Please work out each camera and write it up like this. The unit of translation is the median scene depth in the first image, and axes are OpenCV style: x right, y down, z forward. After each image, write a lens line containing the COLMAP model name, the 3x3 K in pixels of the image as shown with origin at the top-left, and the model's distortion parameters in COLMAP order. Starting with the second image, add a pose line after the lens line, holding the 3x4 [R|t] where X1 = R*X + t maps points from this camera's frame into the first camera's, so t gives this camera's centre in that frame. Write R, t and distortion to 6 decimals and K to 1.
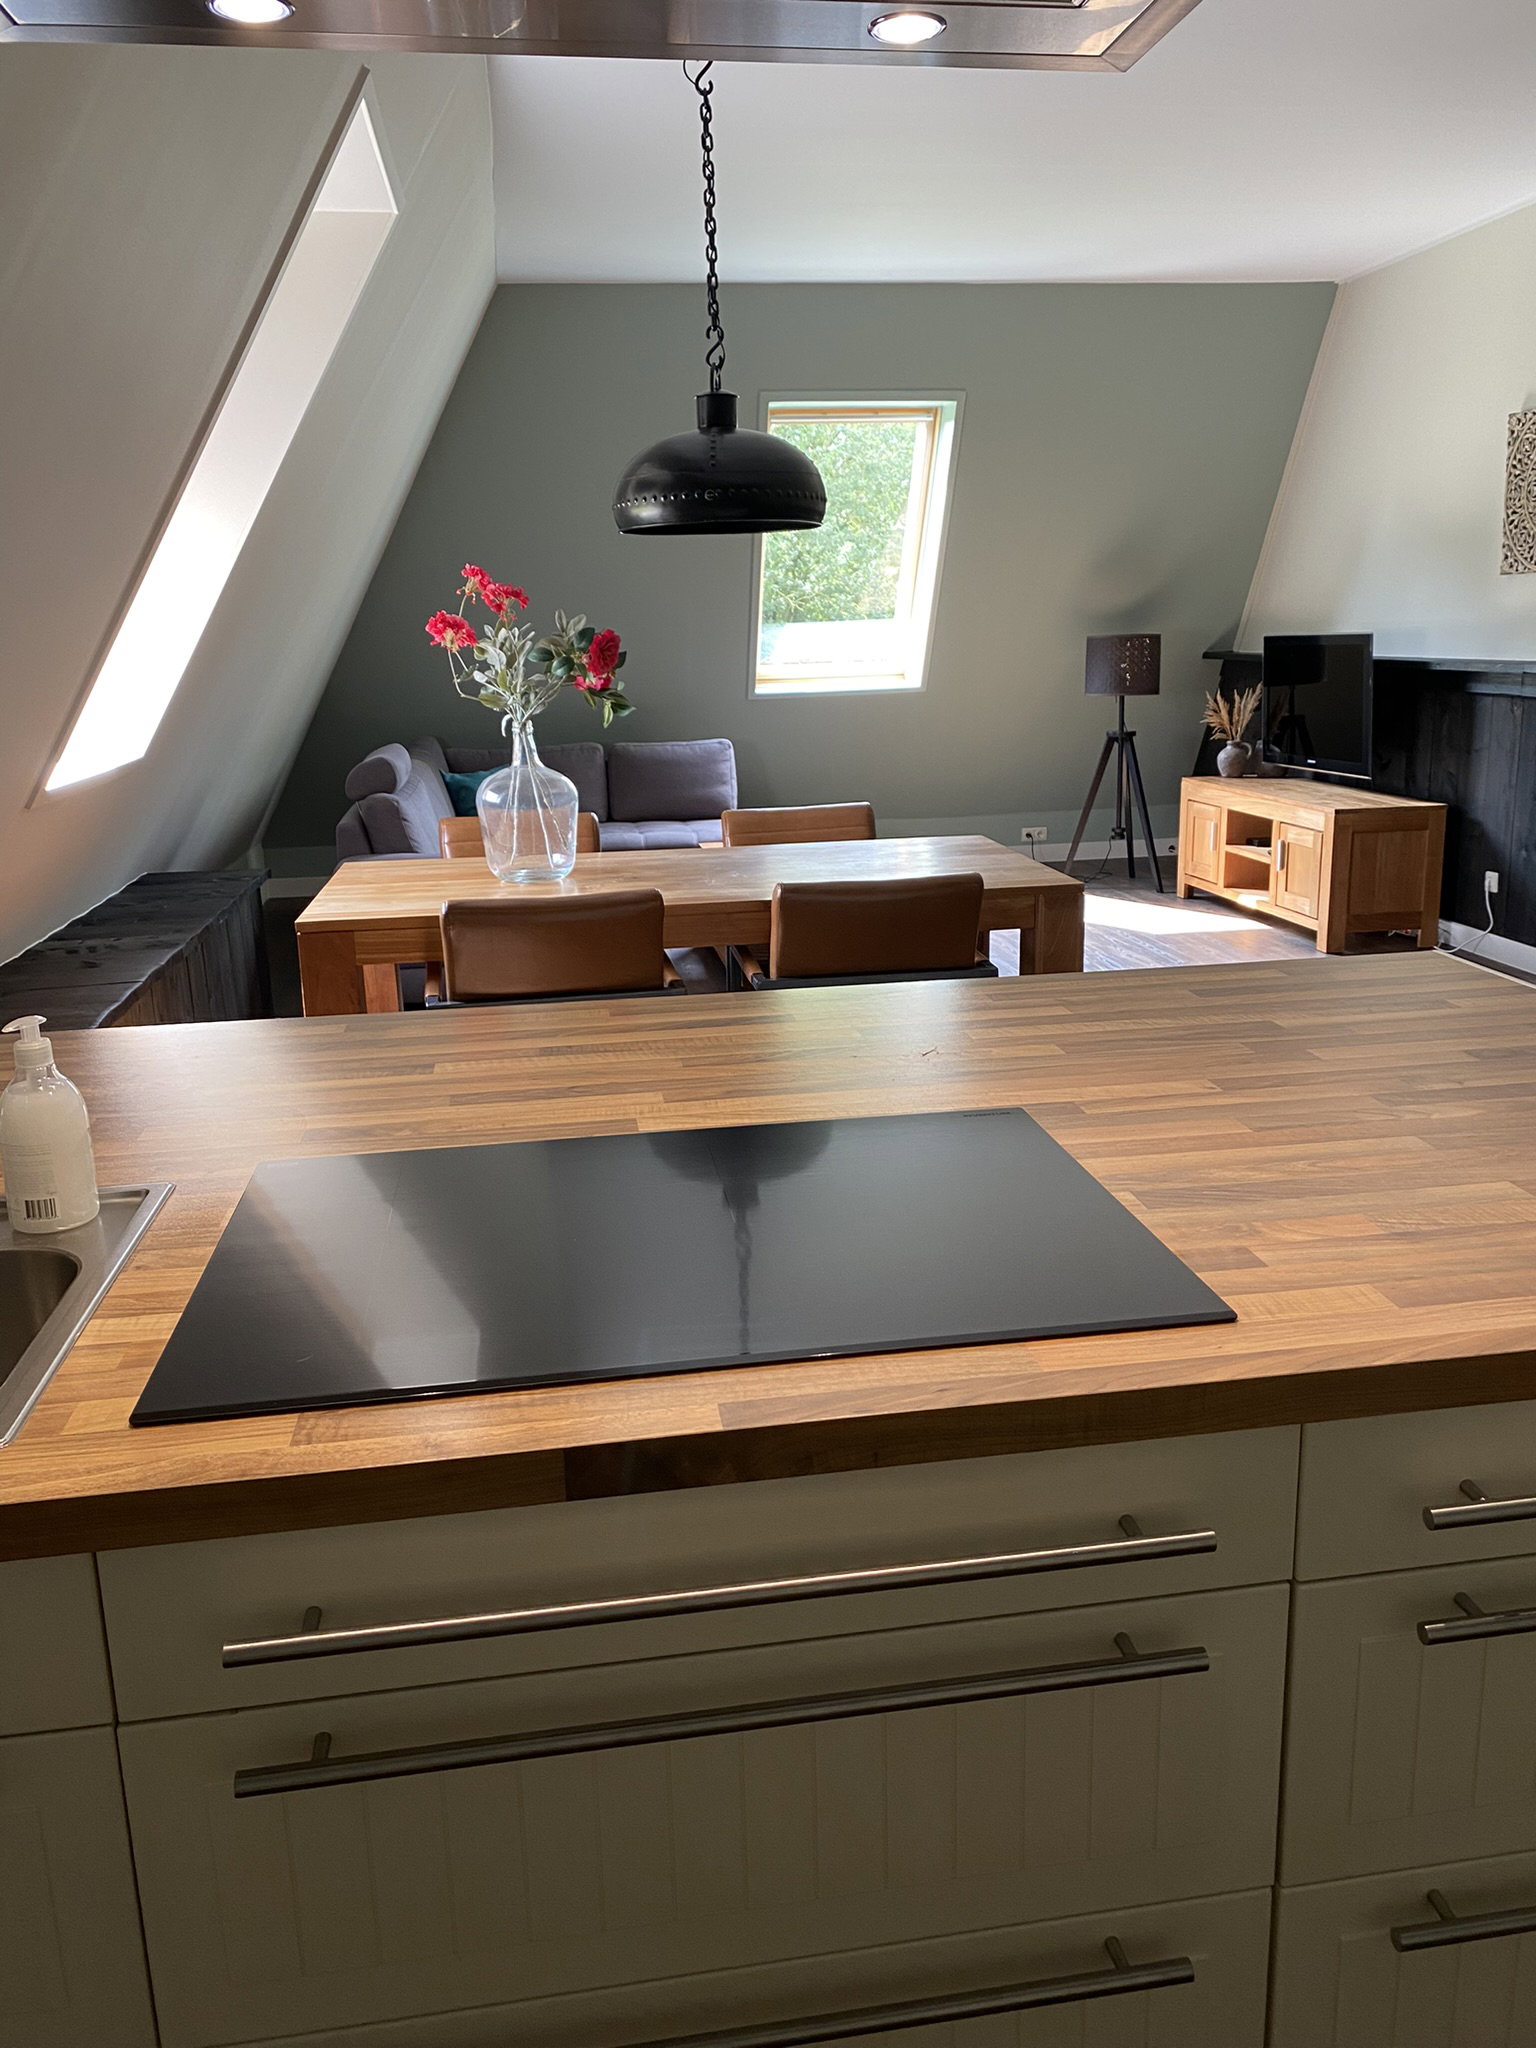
lens RADIAL K [[1585.9, 0, 773.8], [0, 1585.9, 1033.4], [0, 0, 1]] dist [0.056586, -0.043531]
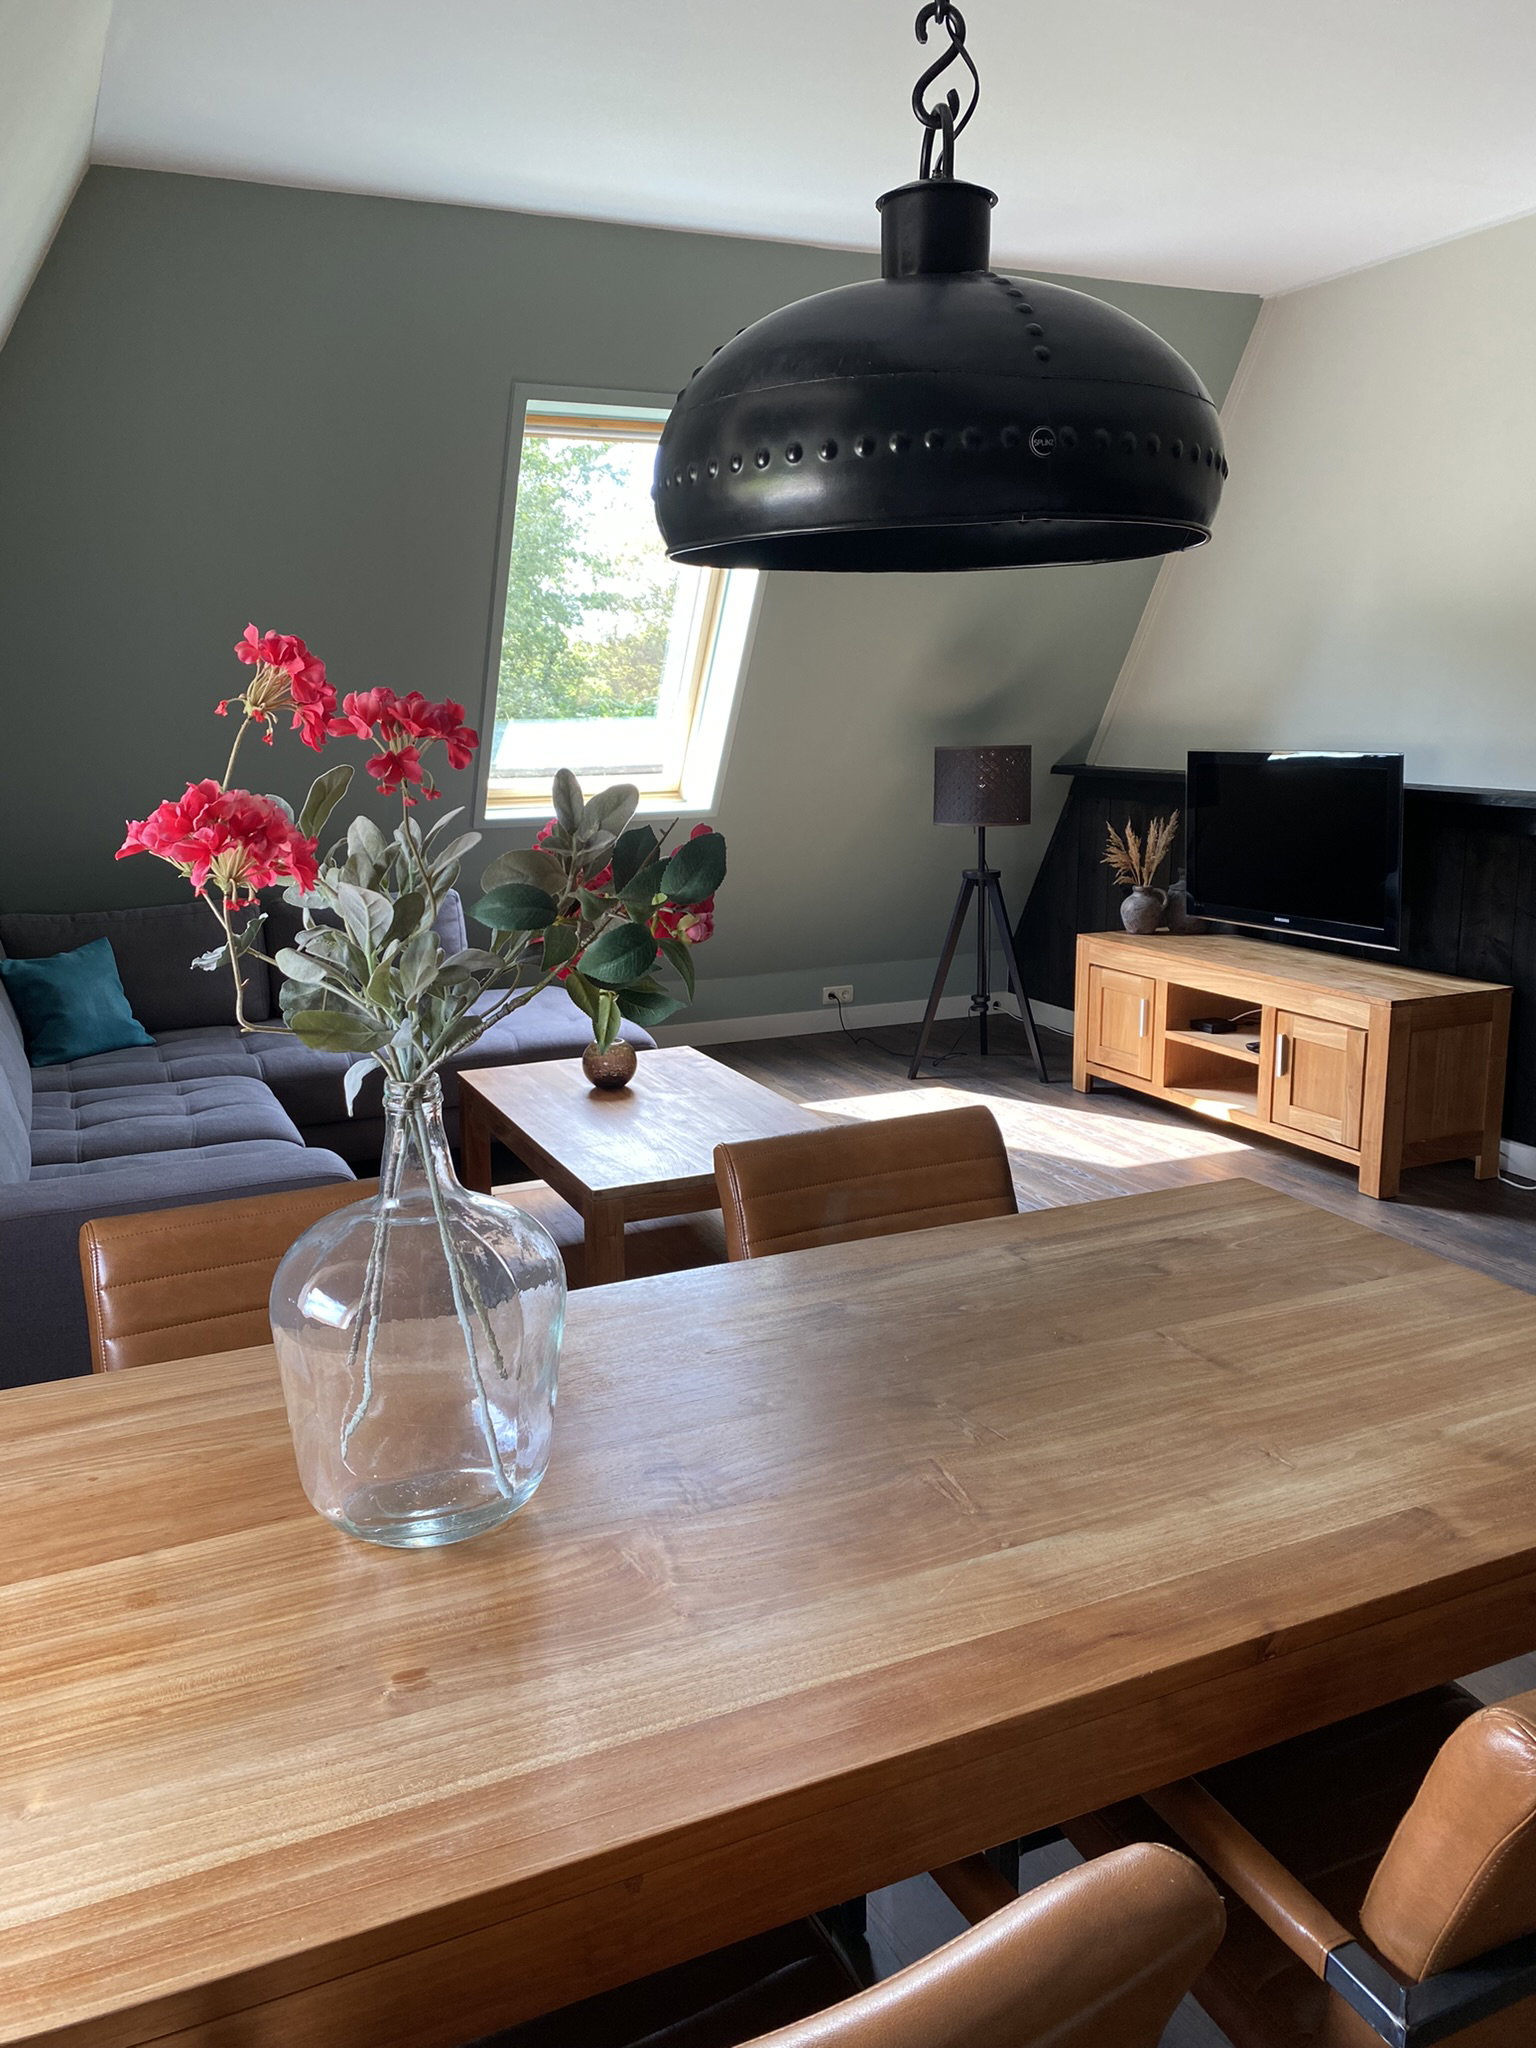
lens RADIAL K [[1585.9, 0, 766.1], [0, 1585.9, 1009.4], [0, 0, 1]] dist [0.056586, -0.043531]
pose [[0.962331, -0.038490, 0.269144, -0.093225], [0.054675, 0.997102, -0.052900, -0.099367], [-0.266328, 0.065623, 0.961646, 0.341775]]
